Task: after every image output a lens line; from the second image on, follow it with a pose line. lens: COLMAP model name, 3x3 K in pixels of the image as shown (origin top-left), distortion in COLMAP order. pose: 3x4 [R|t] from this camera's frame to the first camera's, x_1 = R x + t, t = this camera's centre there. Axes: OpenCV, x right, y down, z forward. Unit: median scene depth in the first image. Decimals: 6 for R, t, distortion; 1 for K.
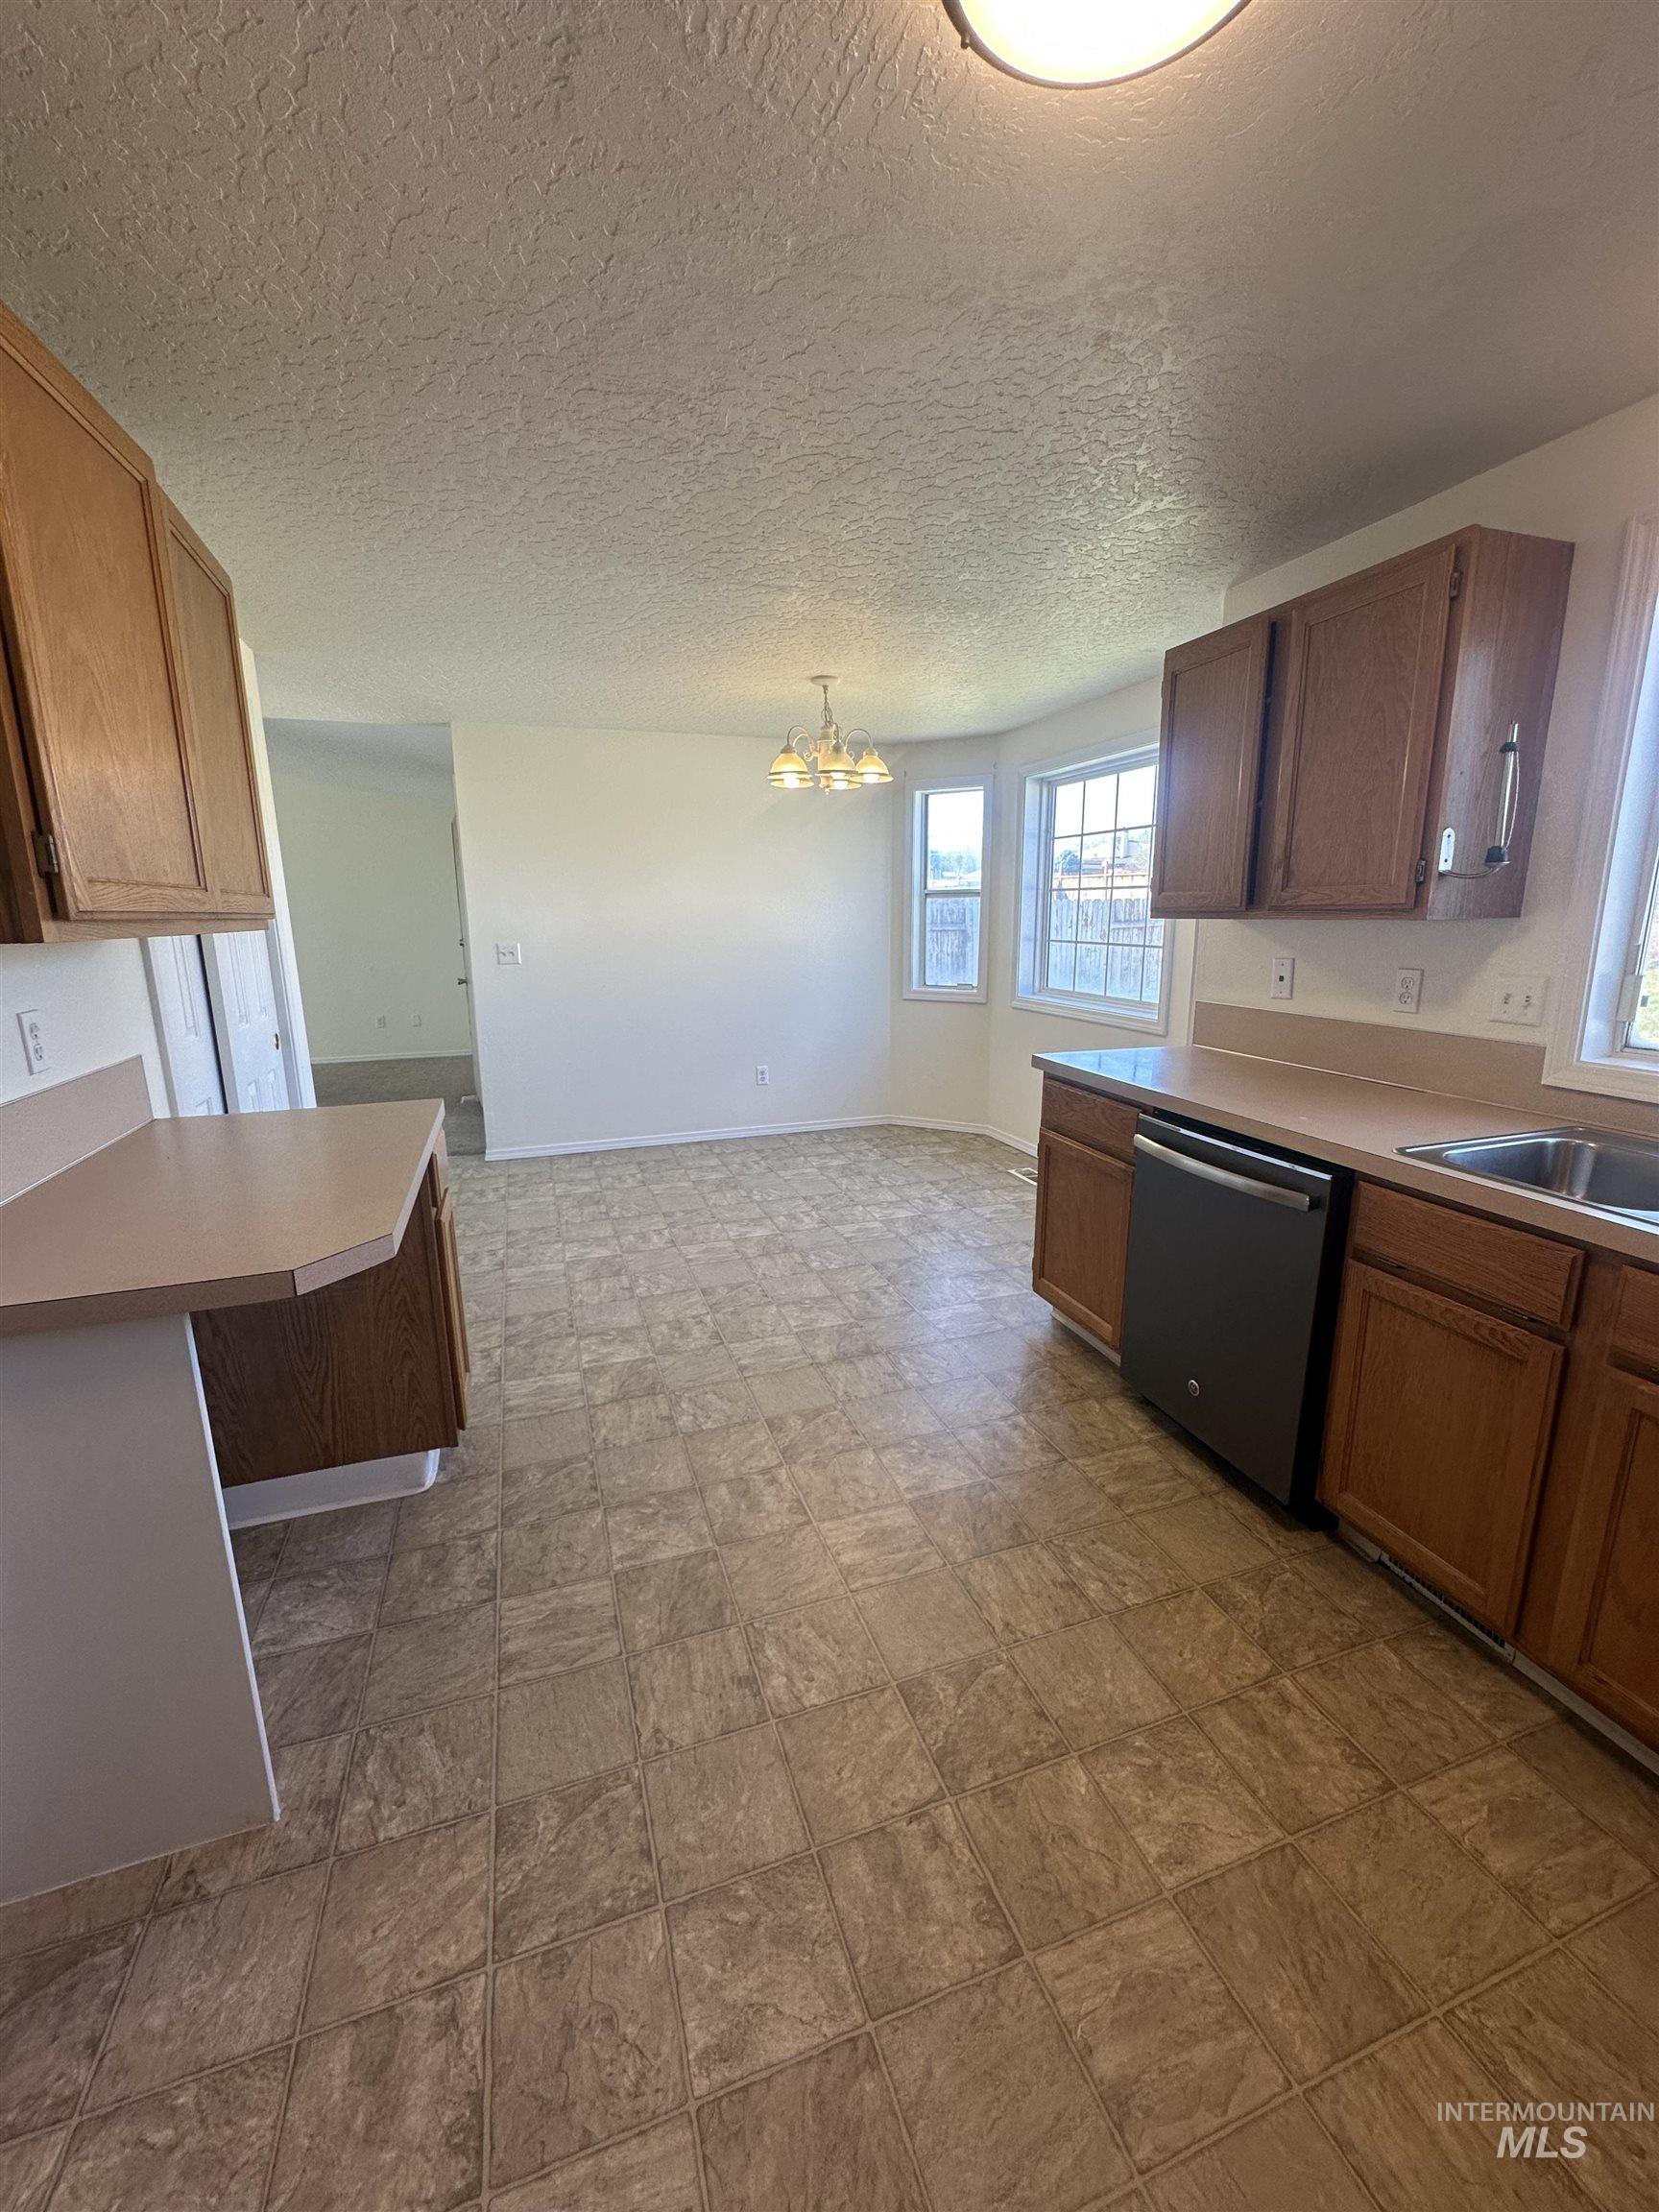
lens RADIAL K [[881.9, 0, 827.6], [0, 881.9, 1101.7], [0, 0, 1]] dist [-0.000753, -0.000011]
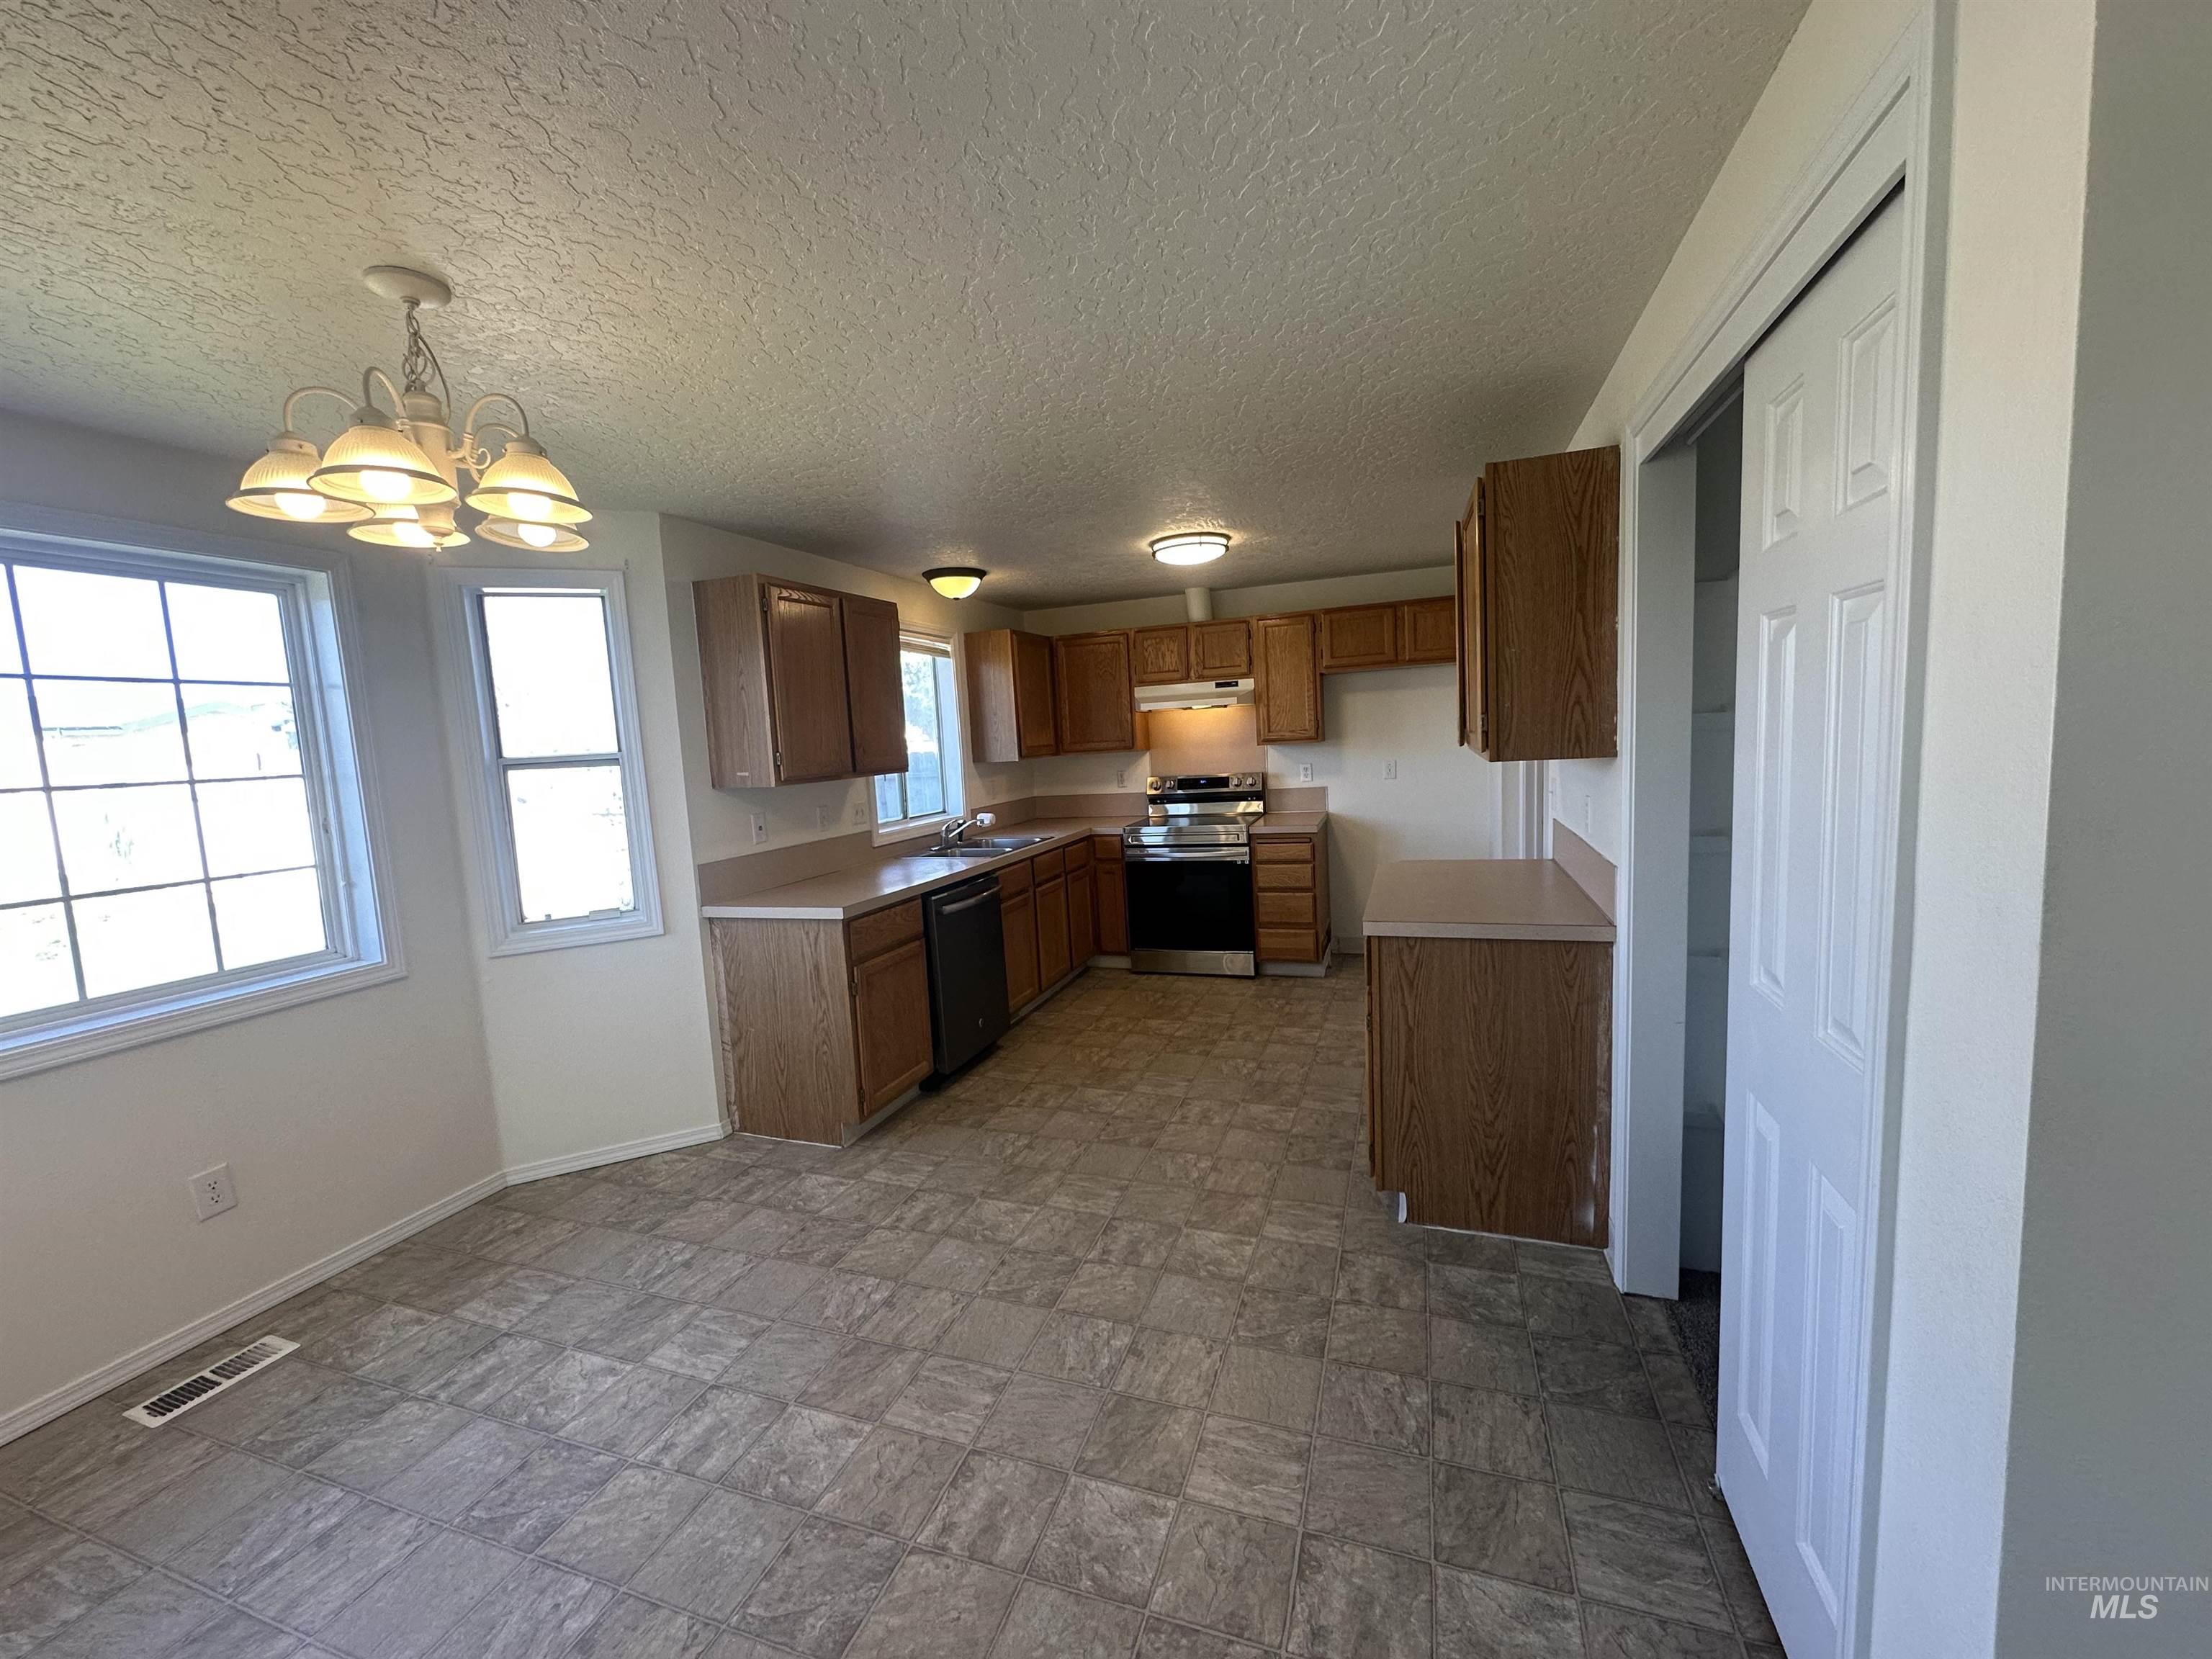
lens RADIAL K [[881.9, 0, 1102.6], [0, 881.9, 828.6], [0, 0, 1]] dist [-0.000753, -0.000011]
pose [[-0.779060, -0.017615, 0.626702, -0.712598], [0.190455, 0.945717, 0.263338, -0.379041], [-0.597321, 0.324514, -0.733415, 1.606132]]
